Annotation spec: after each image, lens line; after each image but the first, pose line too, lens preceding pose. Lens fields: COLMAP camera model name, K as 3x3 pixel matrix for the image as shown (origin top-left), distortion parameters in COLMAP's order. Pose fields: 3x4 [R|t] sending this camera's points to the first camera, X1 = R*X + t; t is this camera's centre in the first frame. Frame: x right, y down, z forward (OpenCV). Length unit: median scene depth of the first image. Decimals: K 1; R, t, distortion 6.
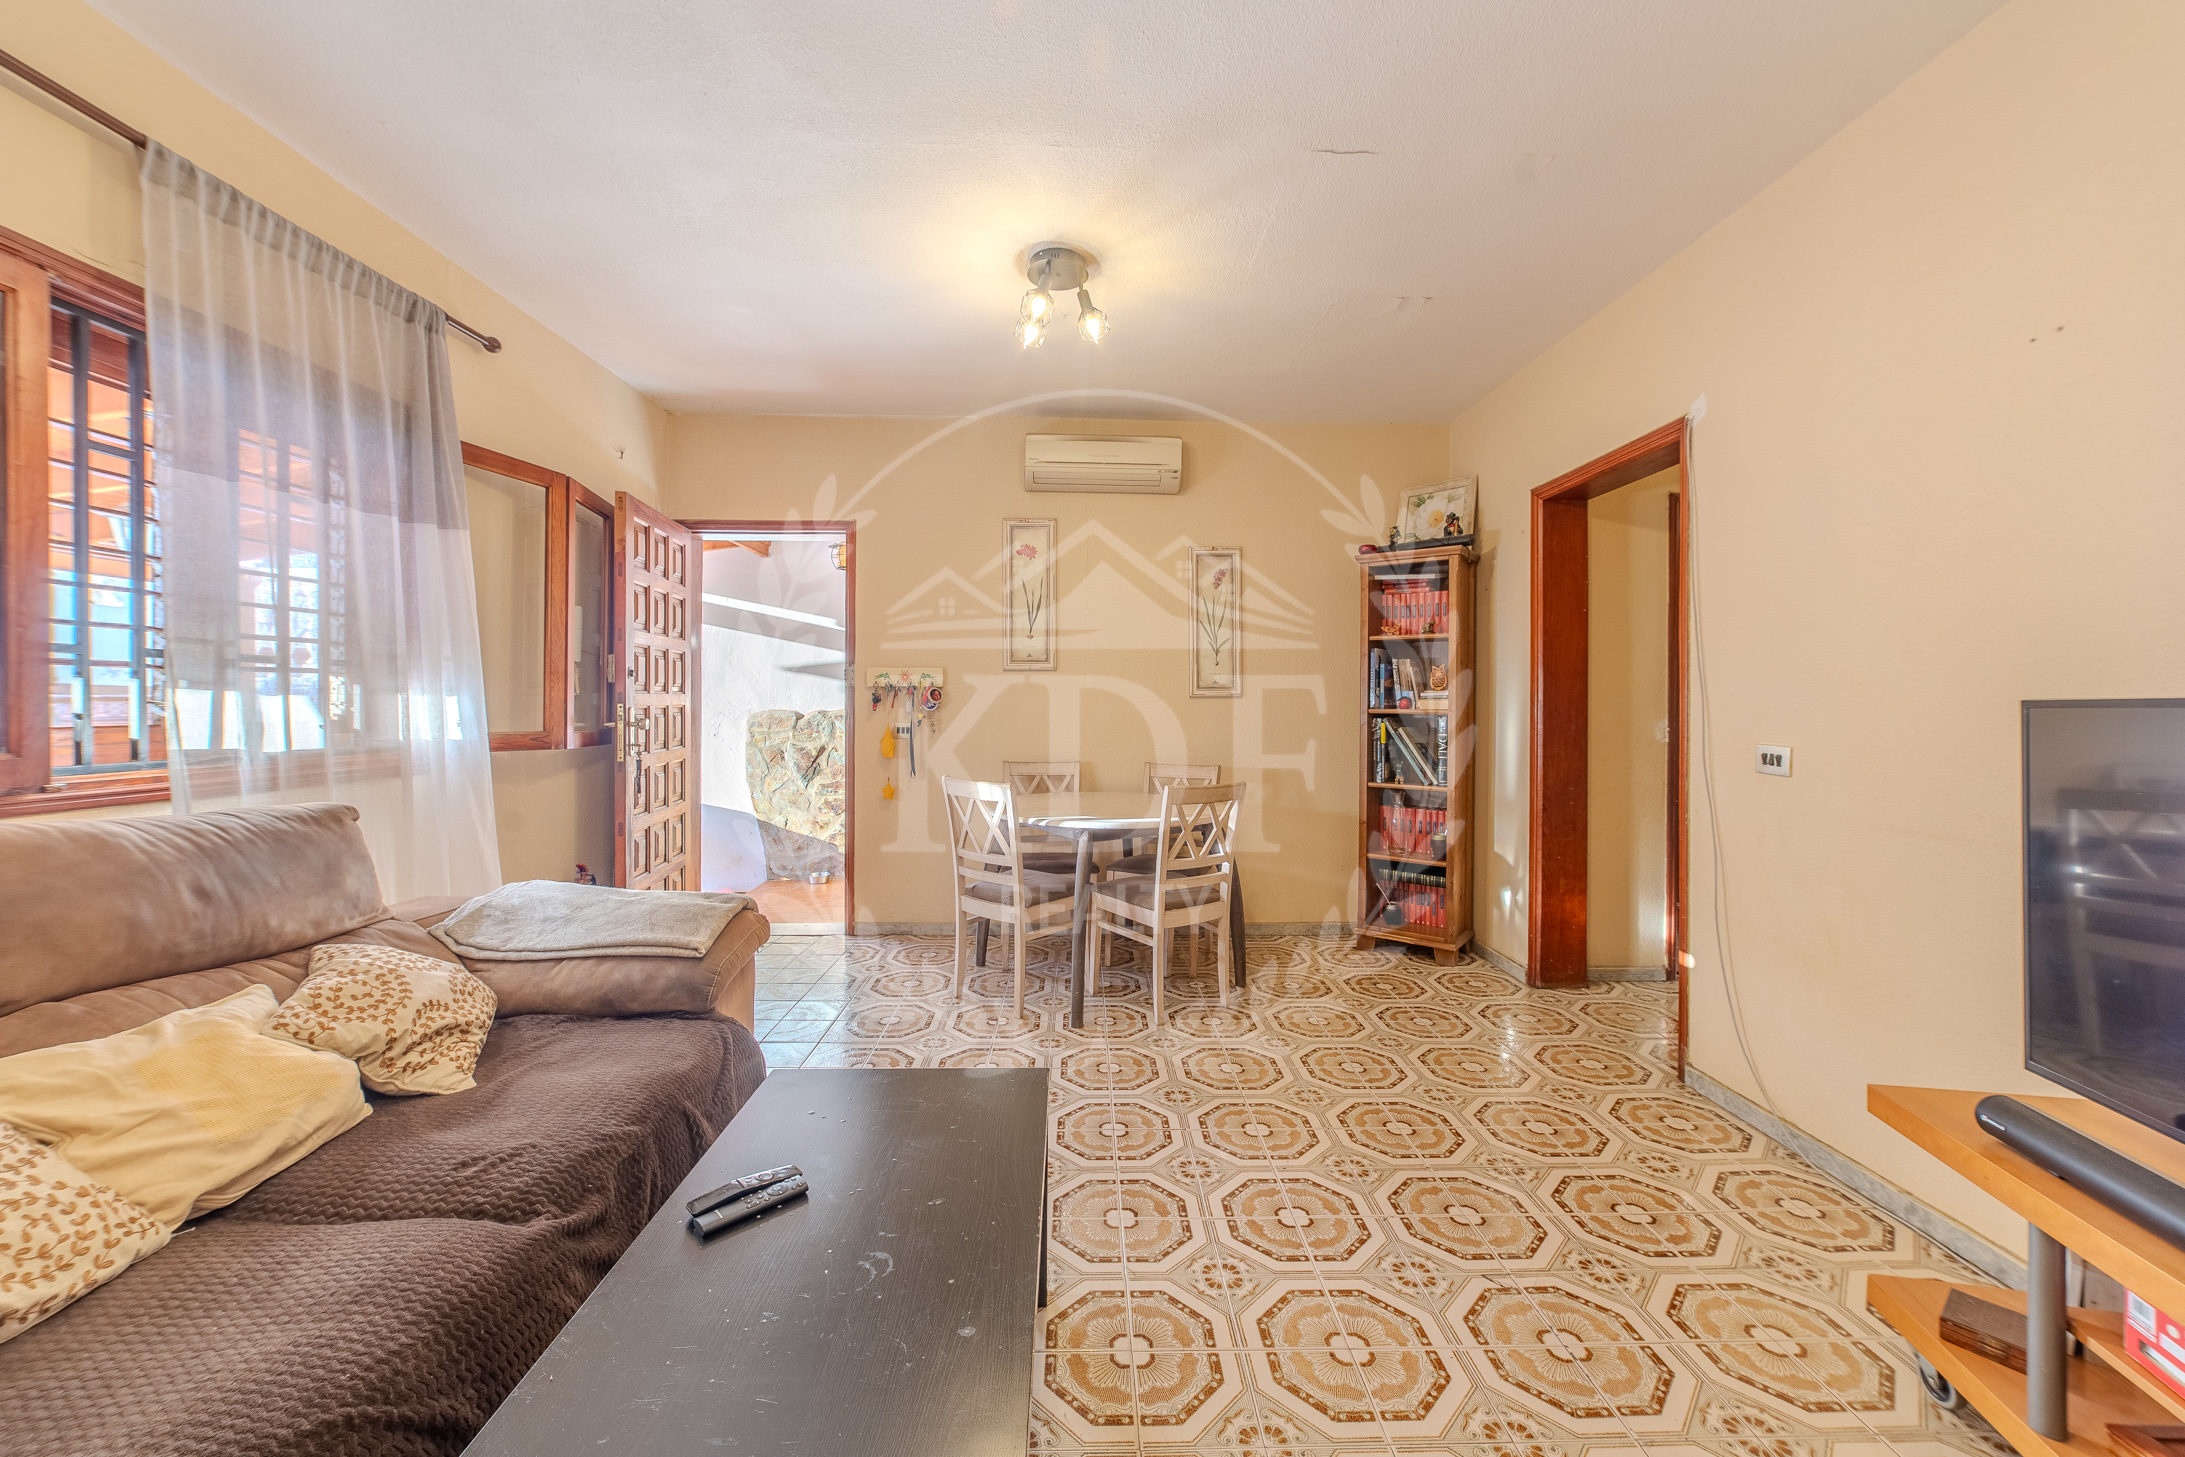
lens RADIAL K [[849.7, 0, 1098.5], [0, 849.7, 721.7], [0, 0, 1]] dist [-0.006347, 0.002217]
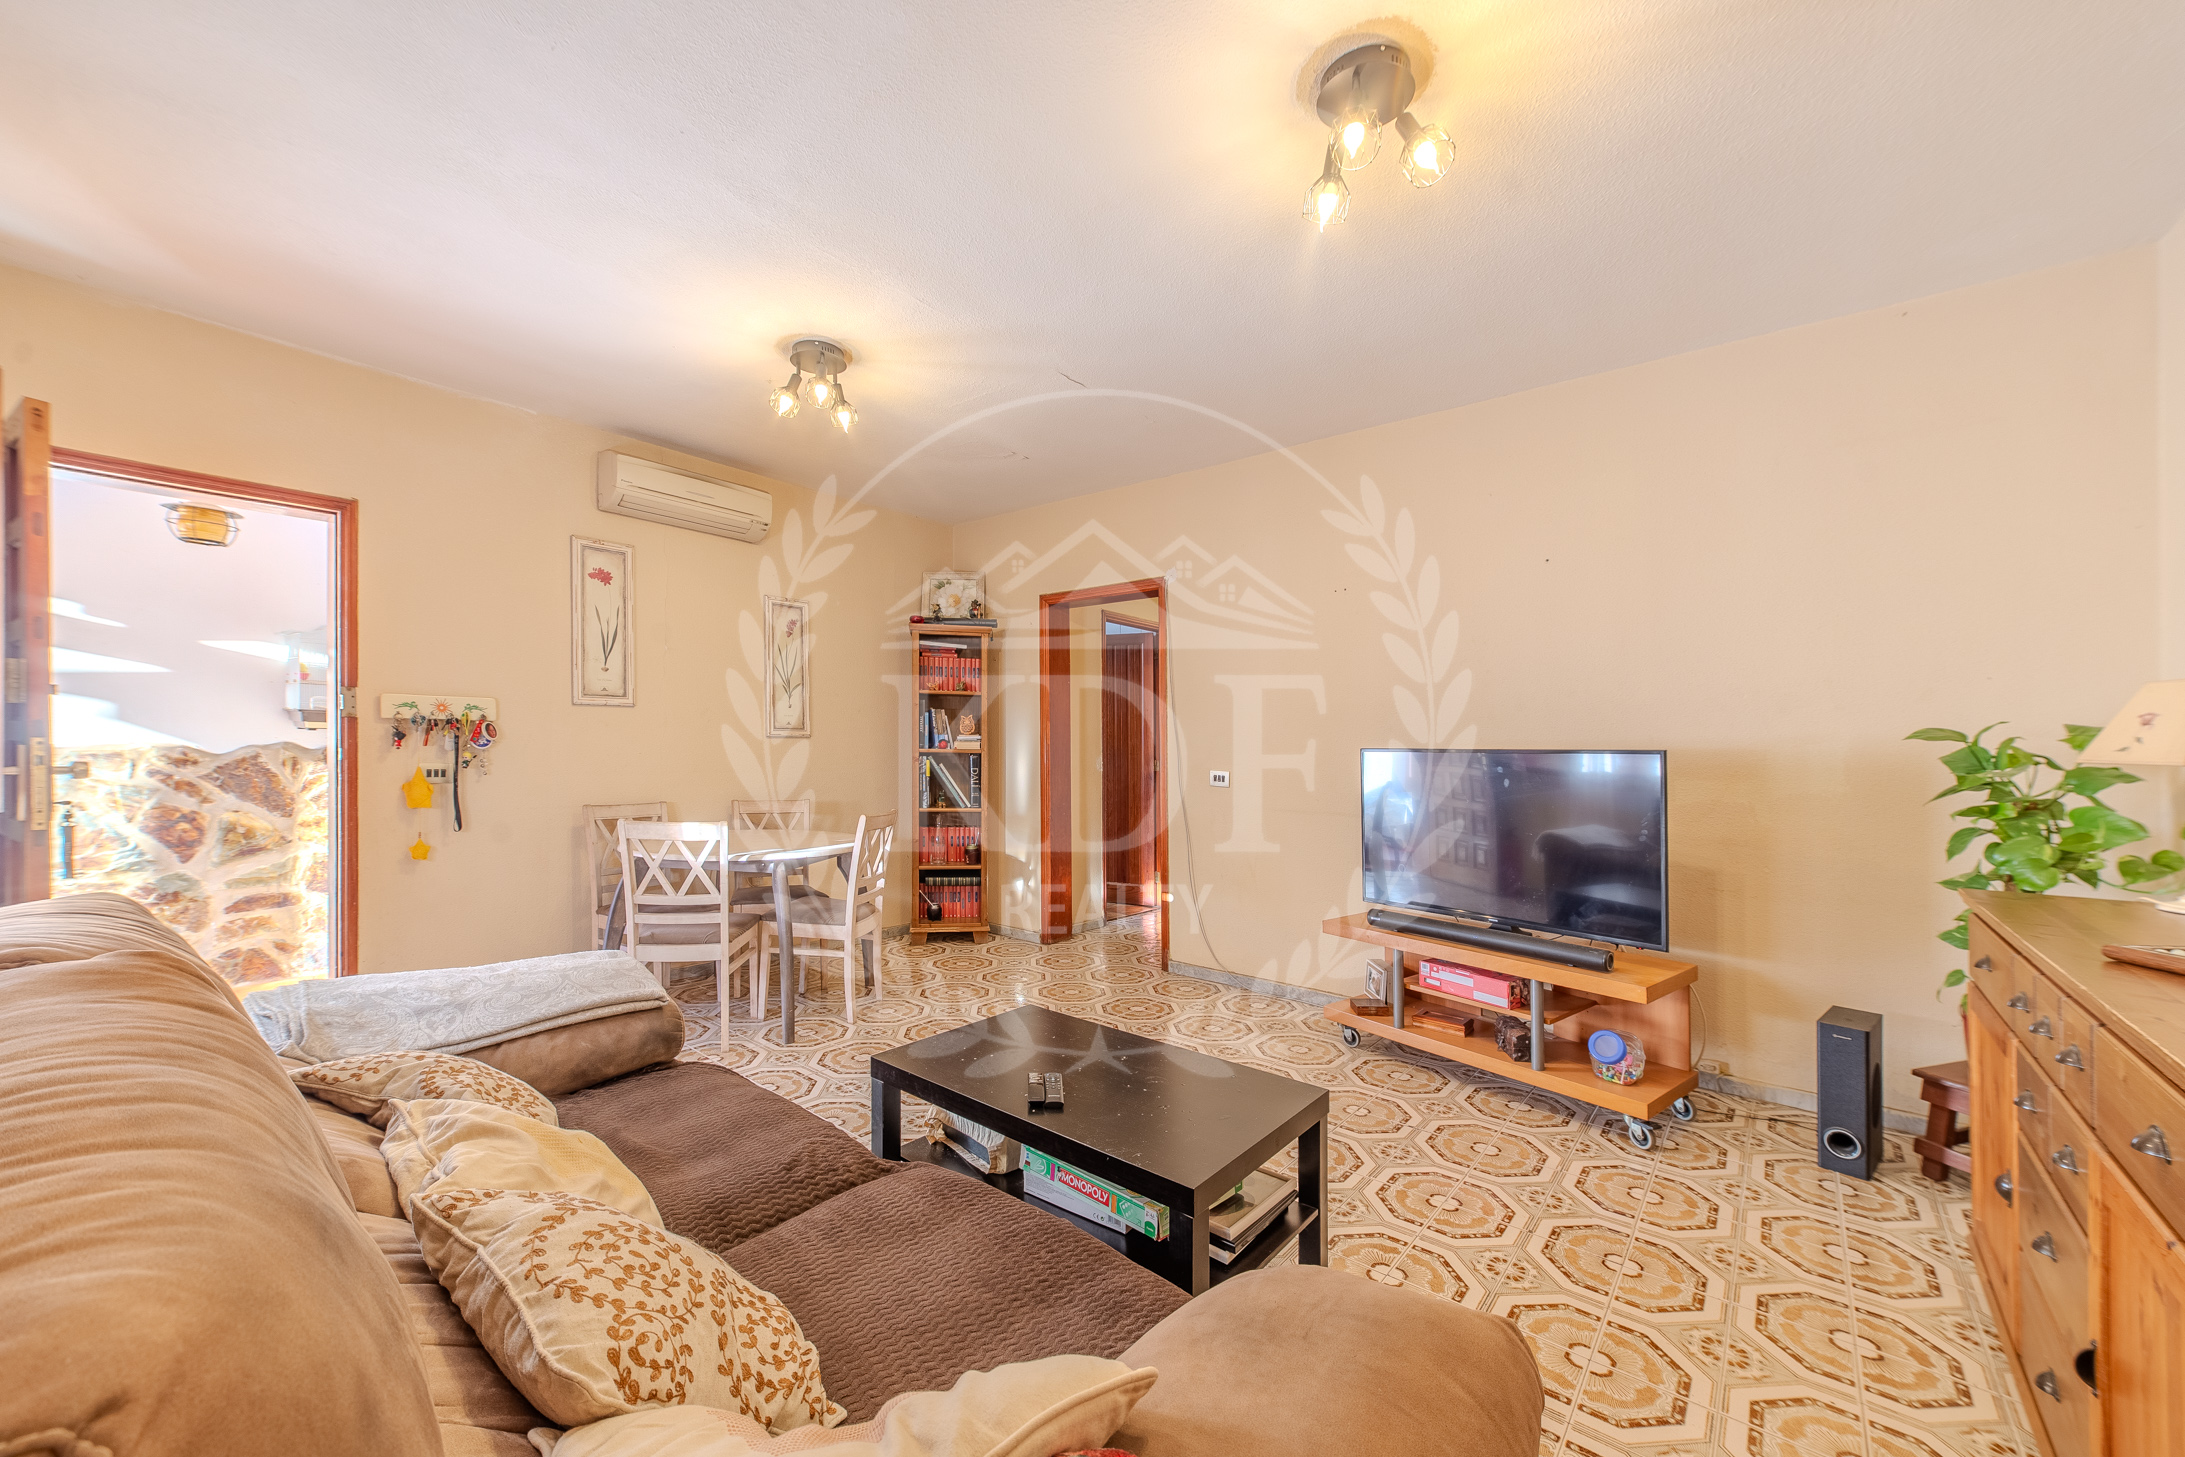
lens RADIAL K [[849.7, 0, 1110.4], [0, 849.7, 744.9], [0, 0, 1]] dist [-0.006347, 0.002217]
pose [[0.651992, 0.005691, 0.758205, -0.479582], [0.004400, 0.999927, -0.011289, -0.005435], [-0.758213, 0.010696, 0.651919, -0.016831]]
